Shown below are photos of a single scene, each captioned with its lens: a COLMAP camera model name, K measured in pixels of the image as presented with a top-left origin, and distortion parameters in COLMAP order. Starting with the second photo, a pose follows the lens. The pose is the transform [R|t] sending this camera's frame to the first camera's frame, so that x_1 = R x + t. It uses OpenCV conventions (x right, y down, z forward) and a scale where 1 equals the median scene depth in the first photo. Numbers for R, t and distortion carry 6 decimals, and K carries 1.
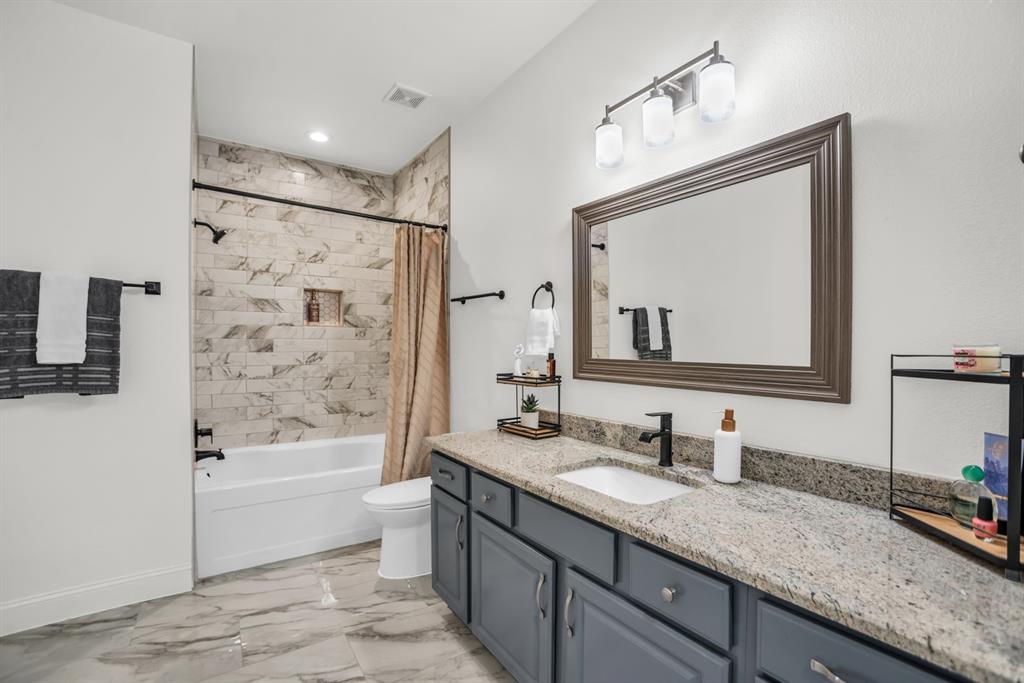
lens RADIAL K [[489.0, 0, 521.2], [0, 489.0, 351.2], [0, 0, 1]] dist [-0.033273, 0.002597]
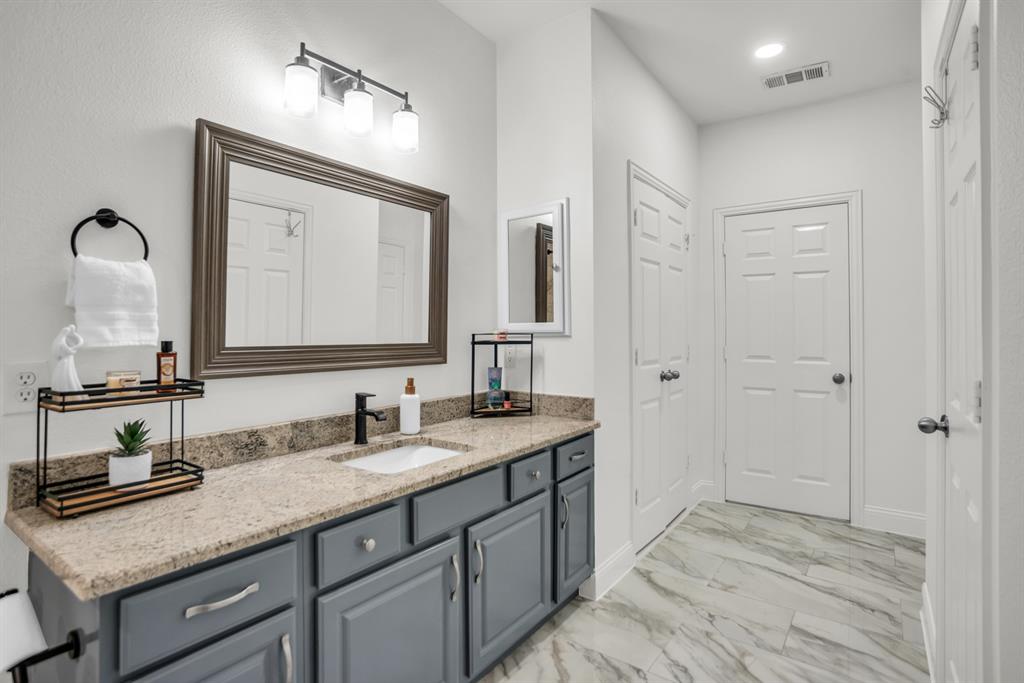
lens RADIAL K [[489.0, 0, 517.2], [0, 489.0, 333.4], [0, 0, 1]] dist [-0.033273, 0.002597]
pose [[-0.335701, 0.004041, 0.941960, -0.828980], [0.020139, 0.999793, 0.002889, 0.002153], [-0.941753, 0.019940, -0.335713, 1.064340]]
